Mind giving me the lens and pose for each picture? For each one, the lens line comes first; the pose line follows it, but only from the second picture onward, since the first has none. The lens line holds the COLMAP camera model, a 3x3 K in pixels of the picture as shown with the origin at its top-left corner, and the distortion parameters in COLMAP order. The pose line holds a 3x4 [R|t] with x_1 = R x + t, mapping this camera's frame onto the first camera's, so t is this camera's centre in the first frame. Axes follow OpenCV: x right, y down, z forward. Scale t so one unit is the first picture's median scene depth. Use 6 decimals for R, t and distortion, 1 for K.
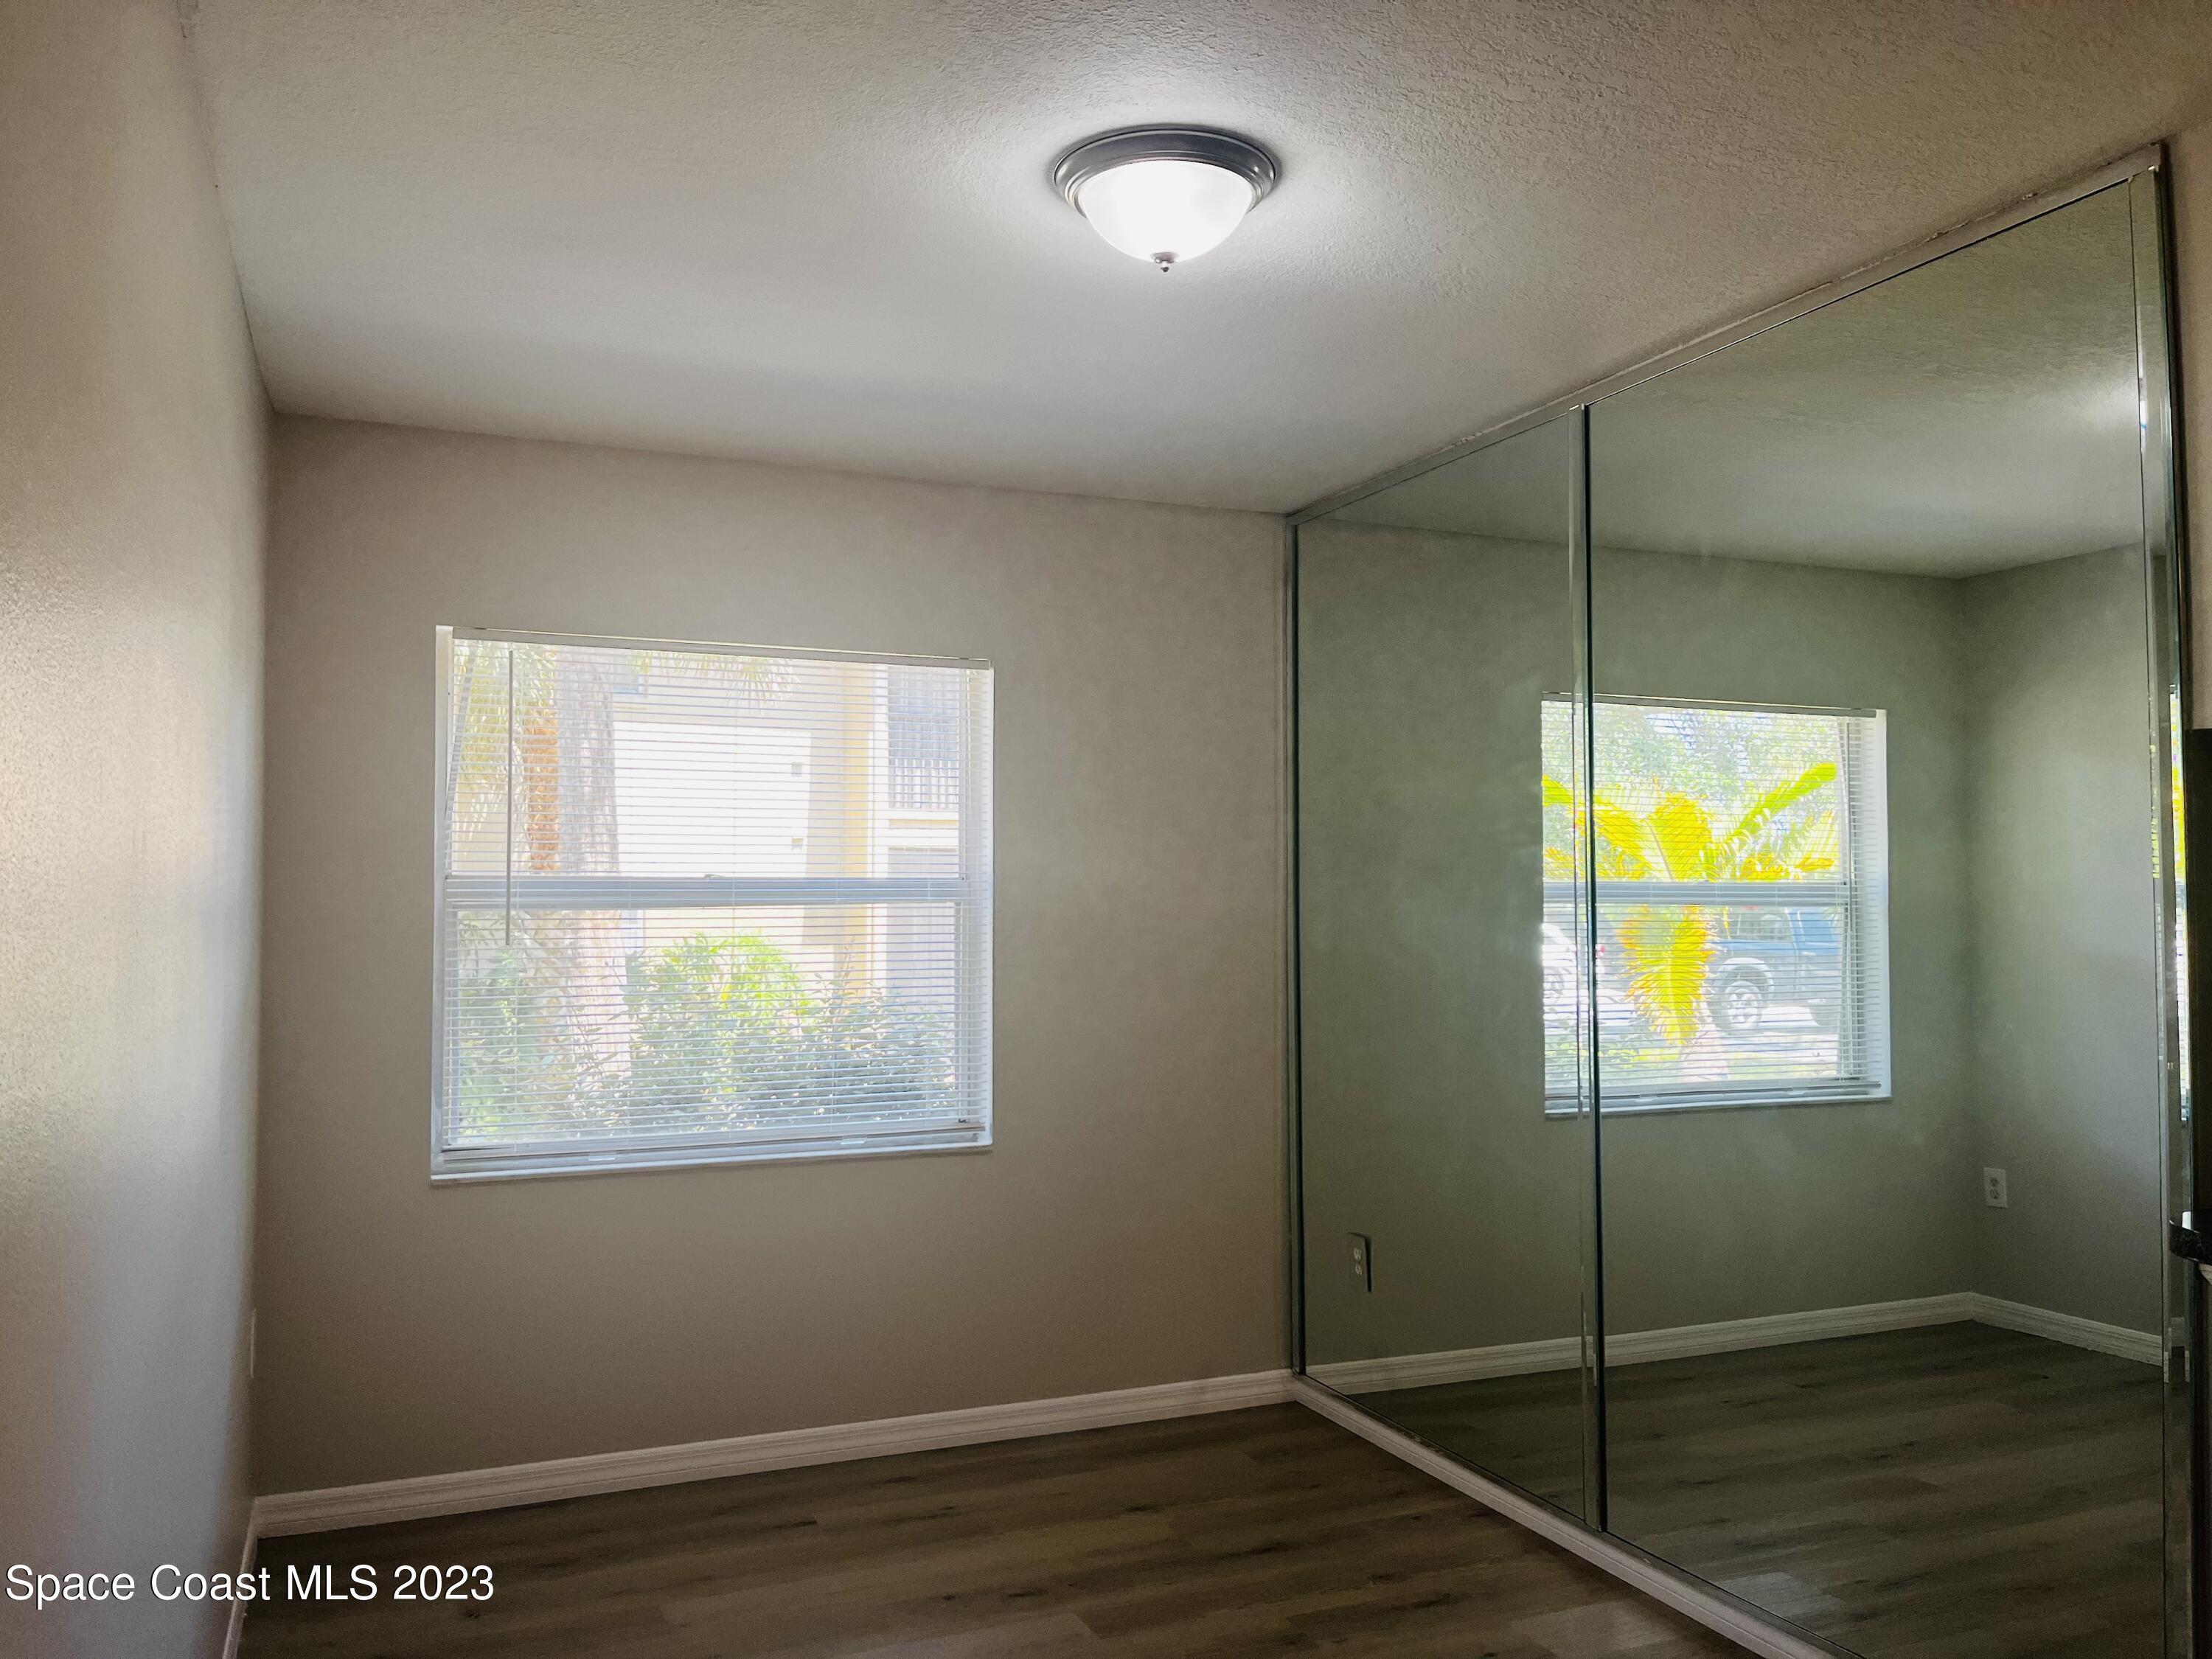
lens RADIAL K [[1700.8, 0, 1116.0], [0, 1700.8, 831.3], [0, 0, 1]] dist [0.058878, -0.090184]
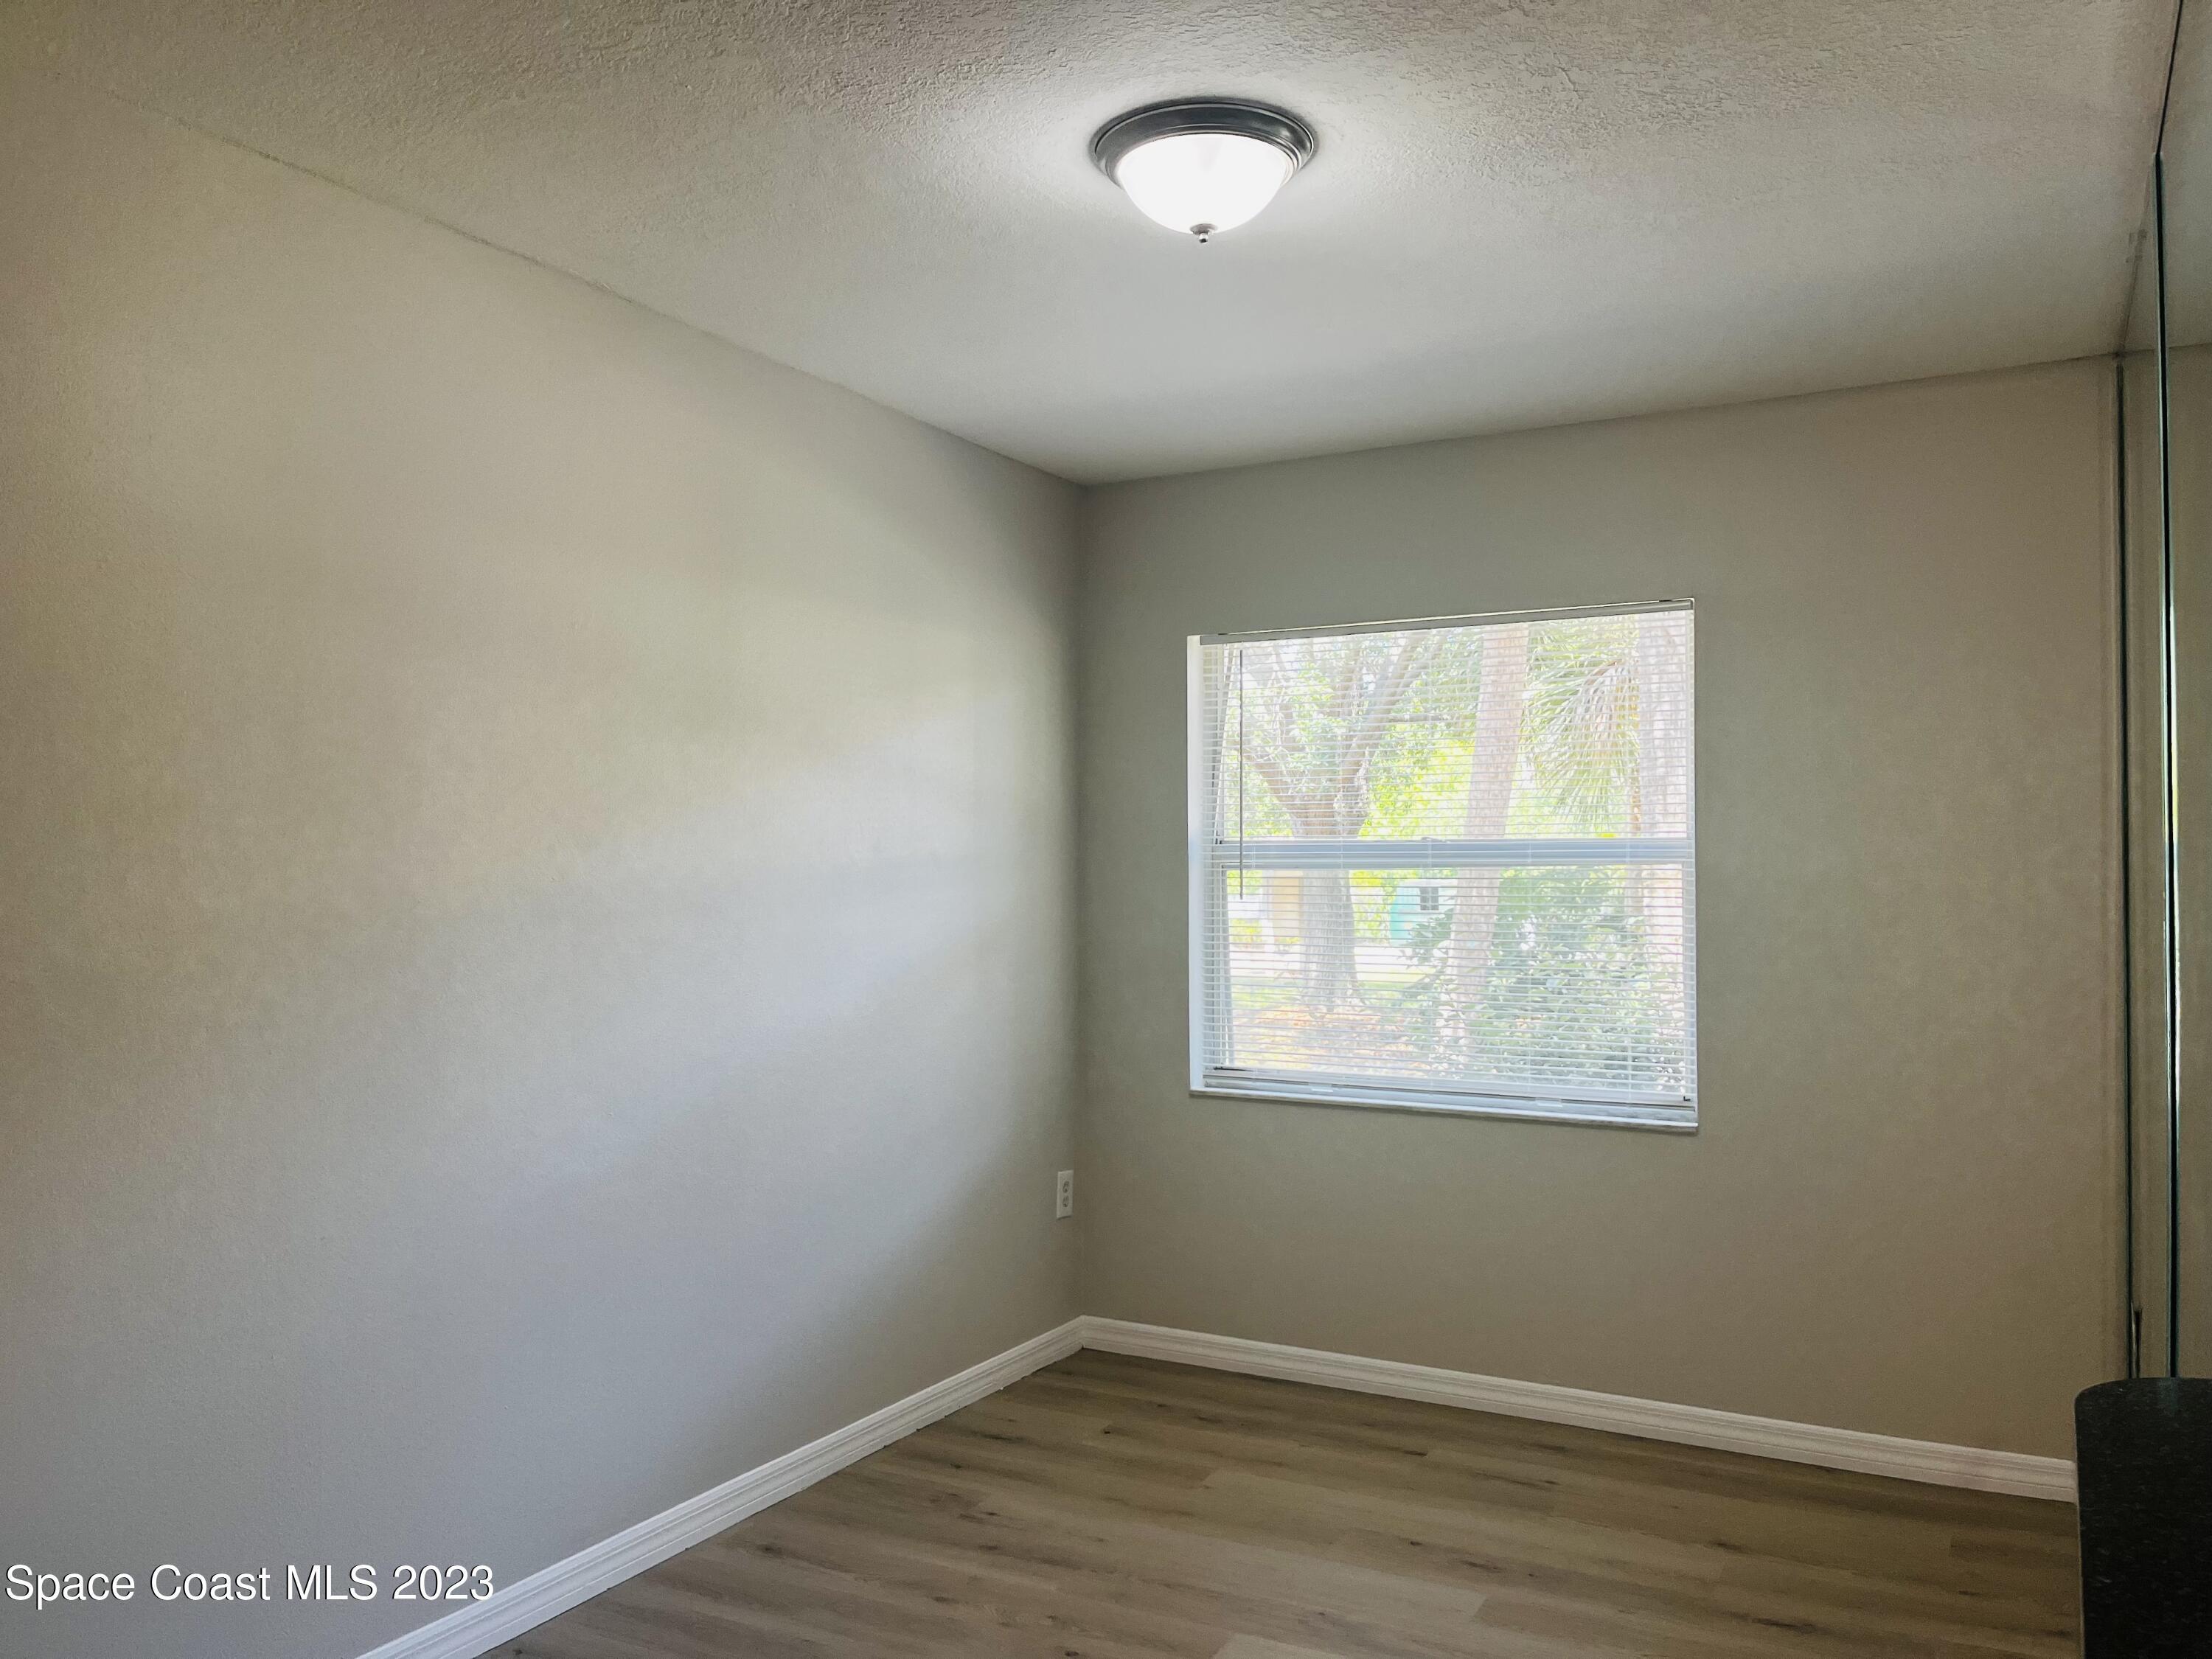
lens RADIAL K [[1700.8, 0, 1120.6], [0, 1700.8, 834.9], [0, 0, 1]] dist [0.058878, -0.090184]
pose [[0.619687, -0.012945, -0.784742, 0.530261], [0.032675, 0.999423, 0.009316, 0.008515], [0.784169, -0.031415, 0.619752, 0.215483]]
